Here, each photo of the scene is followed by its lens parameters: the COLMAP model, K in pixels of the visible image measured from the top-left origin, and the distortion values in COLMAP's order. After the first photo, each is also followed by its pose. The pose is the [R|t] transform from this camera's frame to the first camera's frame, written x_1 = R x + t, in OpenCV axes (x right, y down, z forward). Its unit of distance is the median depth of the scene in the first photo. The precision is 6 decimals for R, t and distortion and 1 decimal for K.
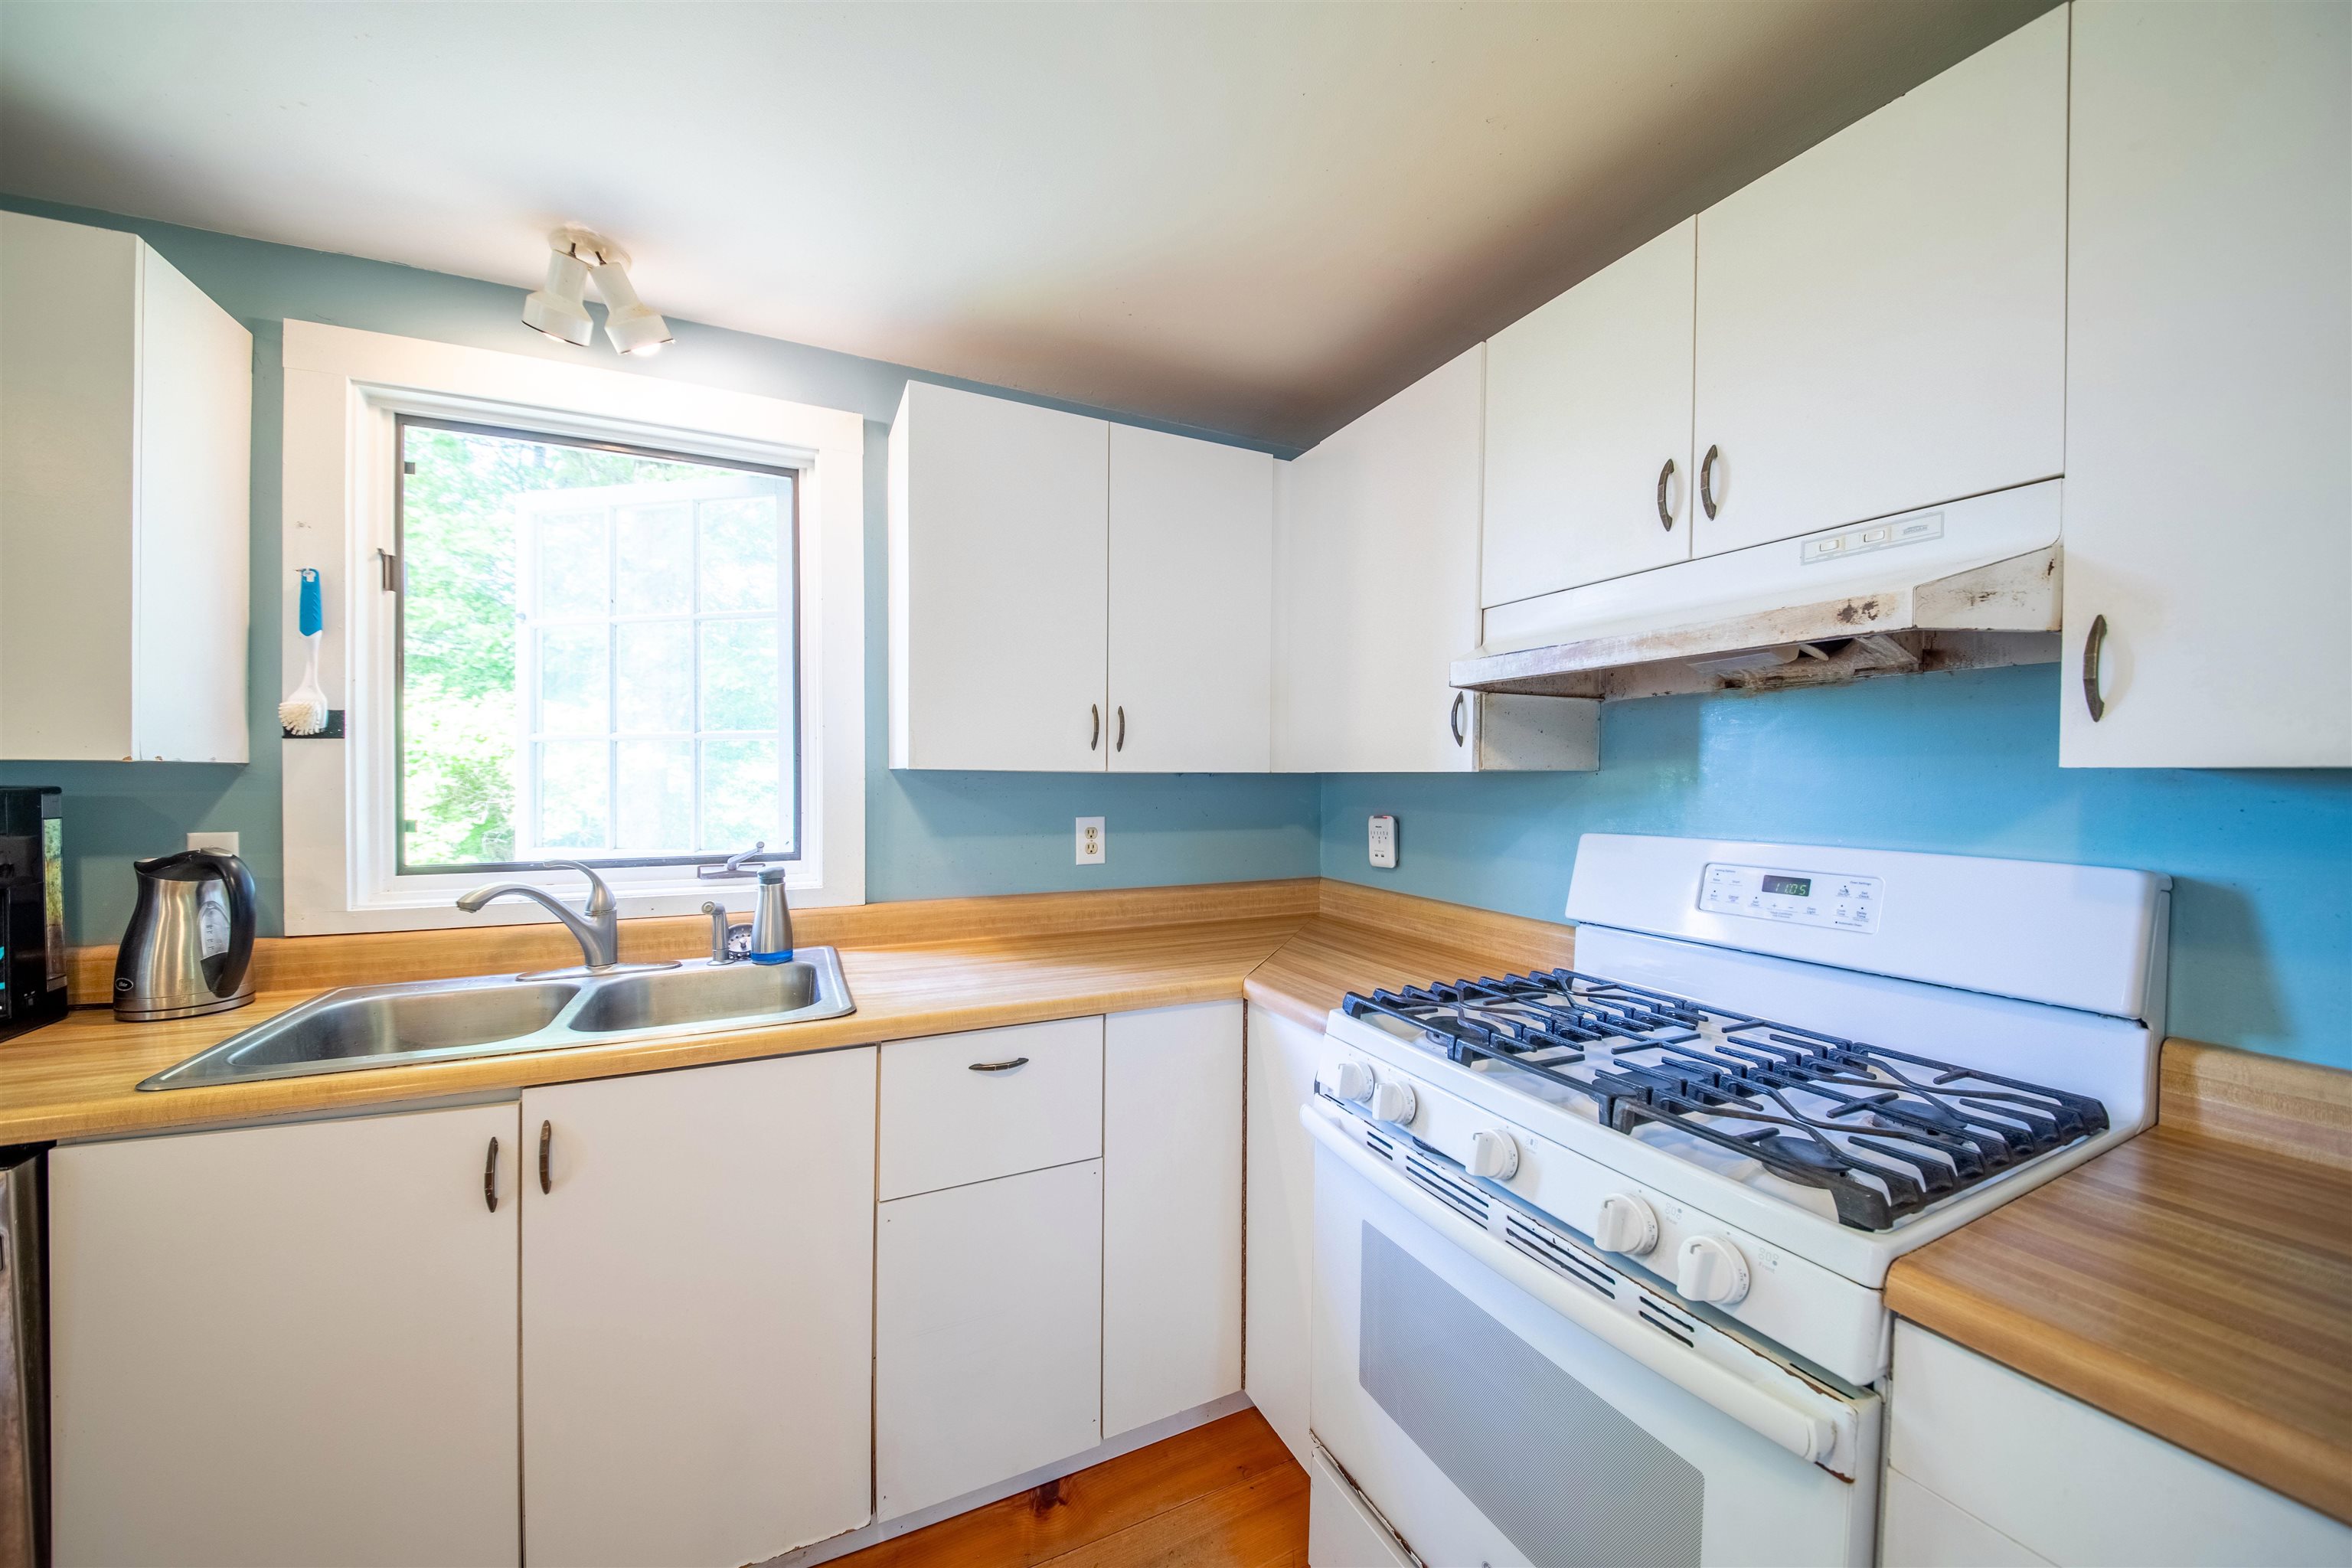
lens RADIAL K [[831.2, 0, 1176.0], [0, 831.2, 801.9], [0, 0, 1]] dist [-0.021038, -0.001152]
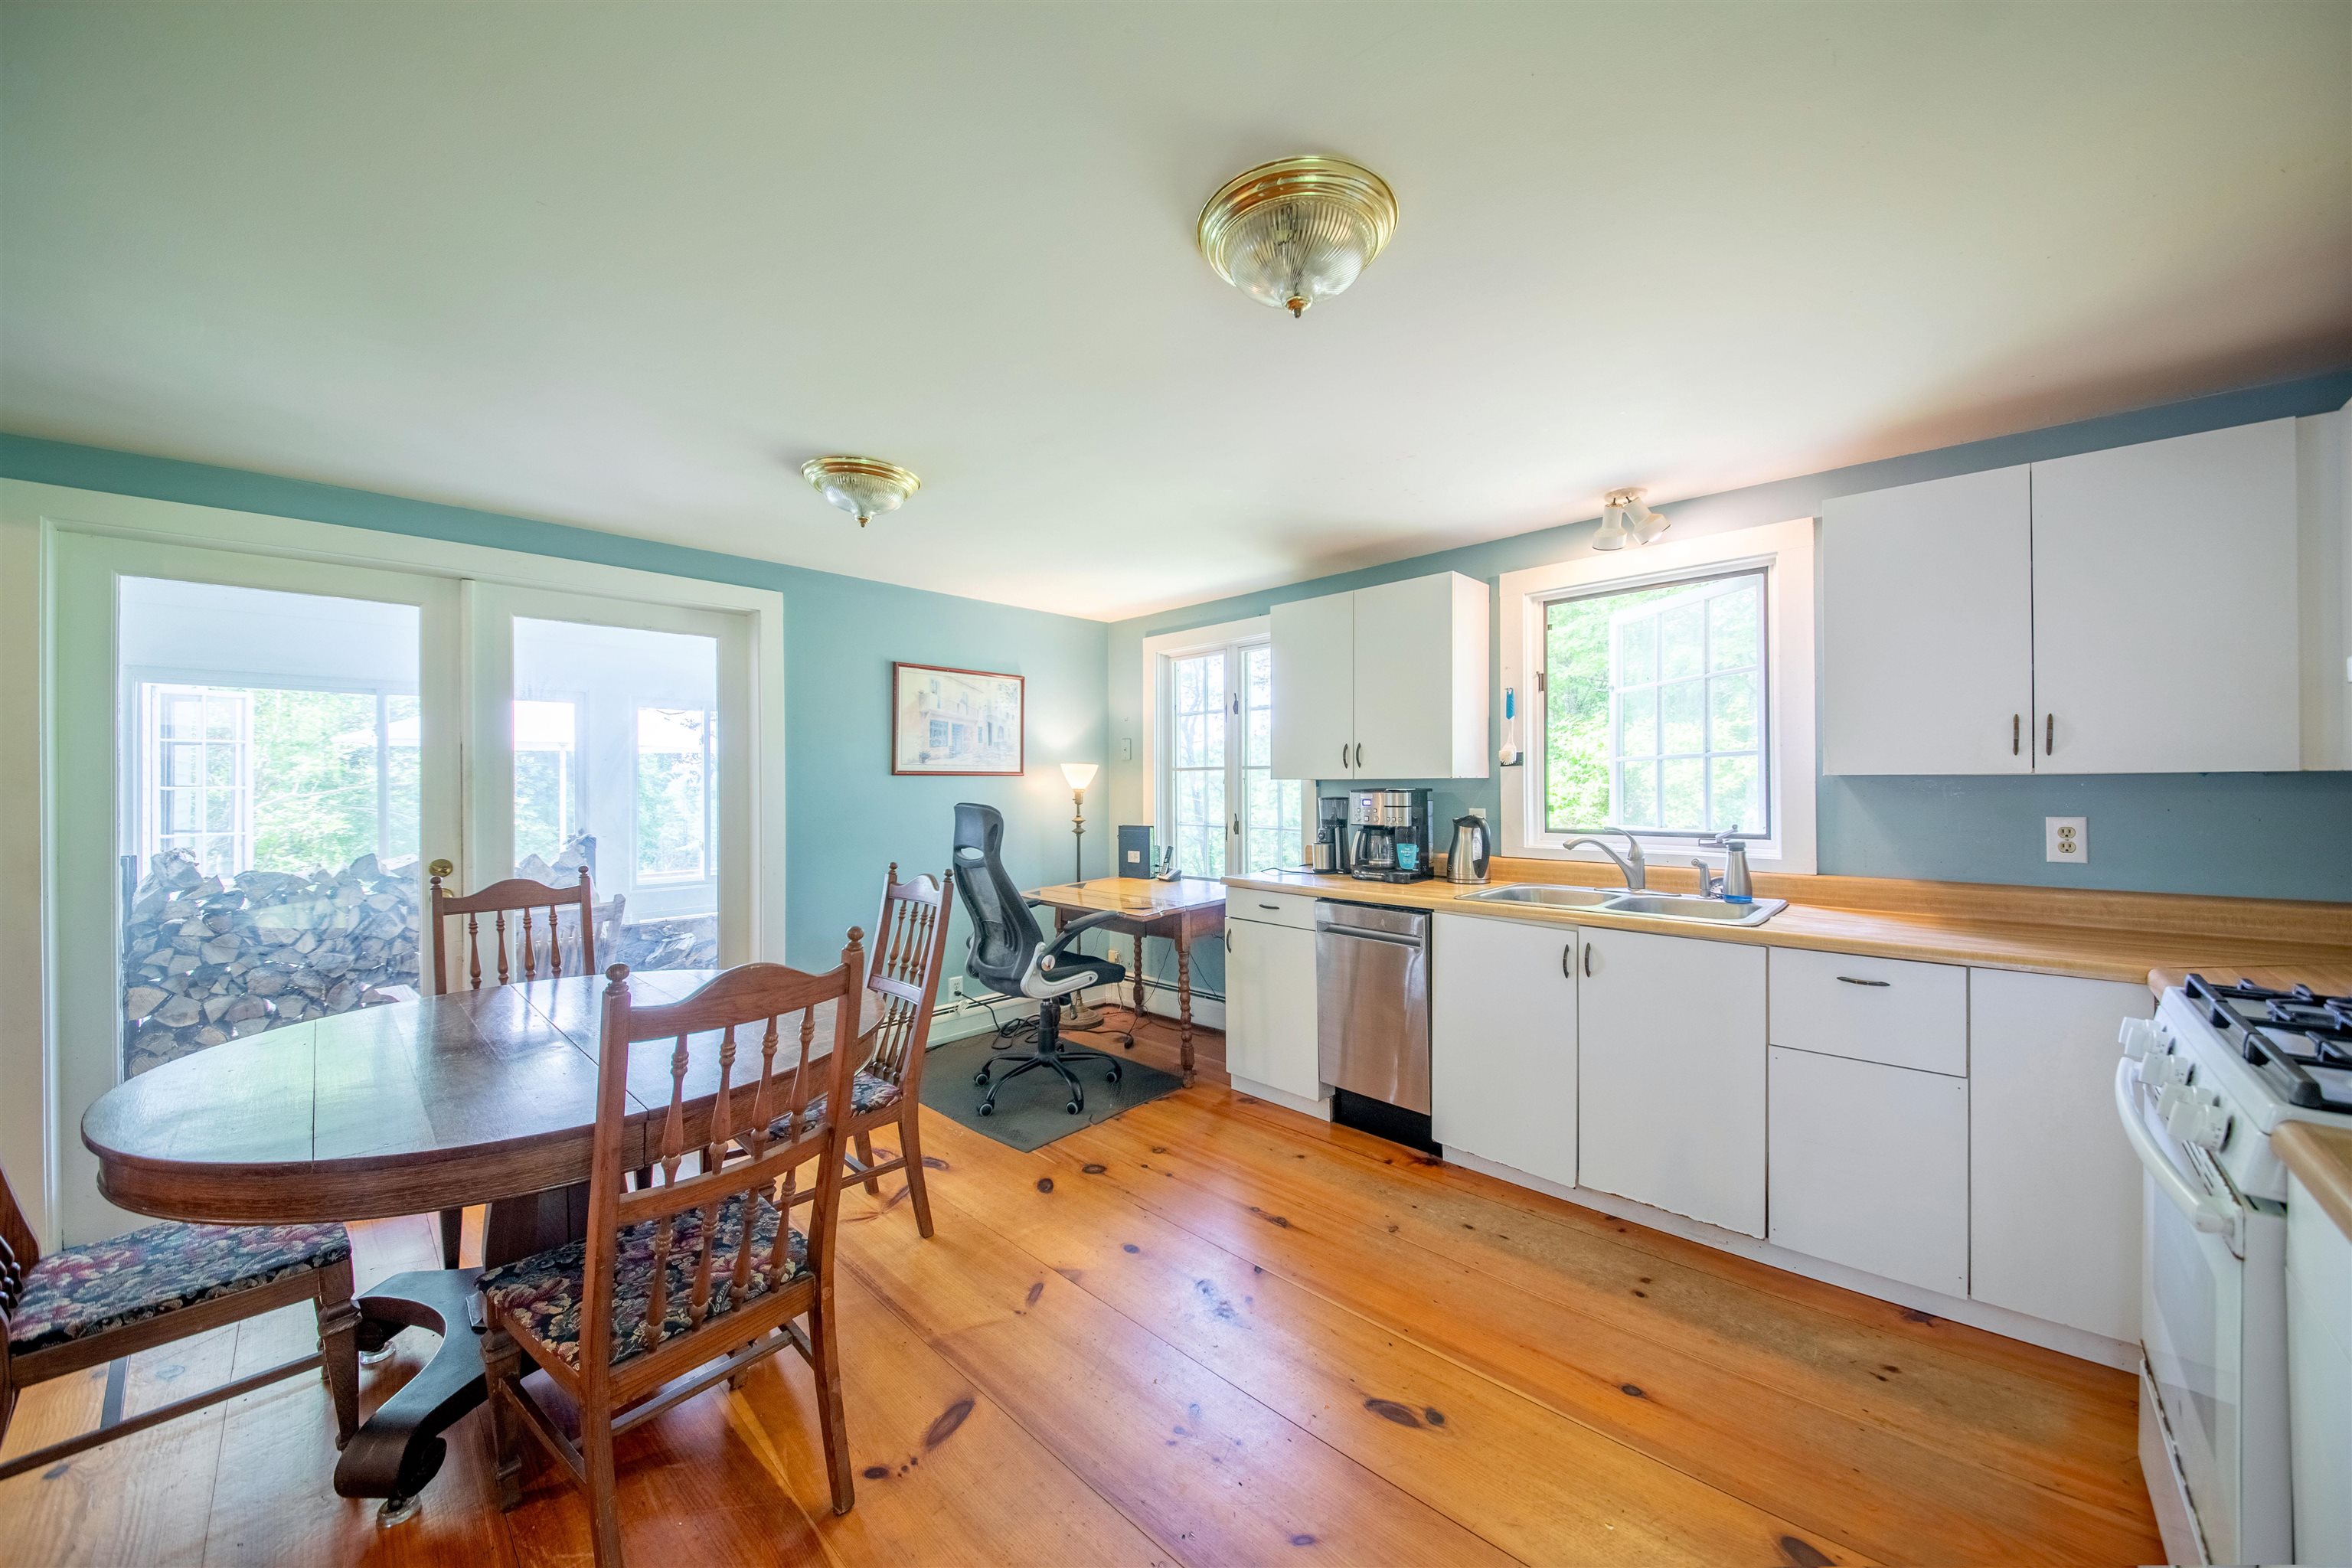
lens RADIAL K [[831.2, 0, 1179.4], [0, 831.2, 772.3], [0, 0, 1]] dist [-0.021038, -0.001152]
pose [[0.354337, -0.019776, -0.934909, 0.623607], [-0.019647, 0.999398, -0.028586, 0.017661], [0.934911, 0.028498, 0.353735, -0.553349]]
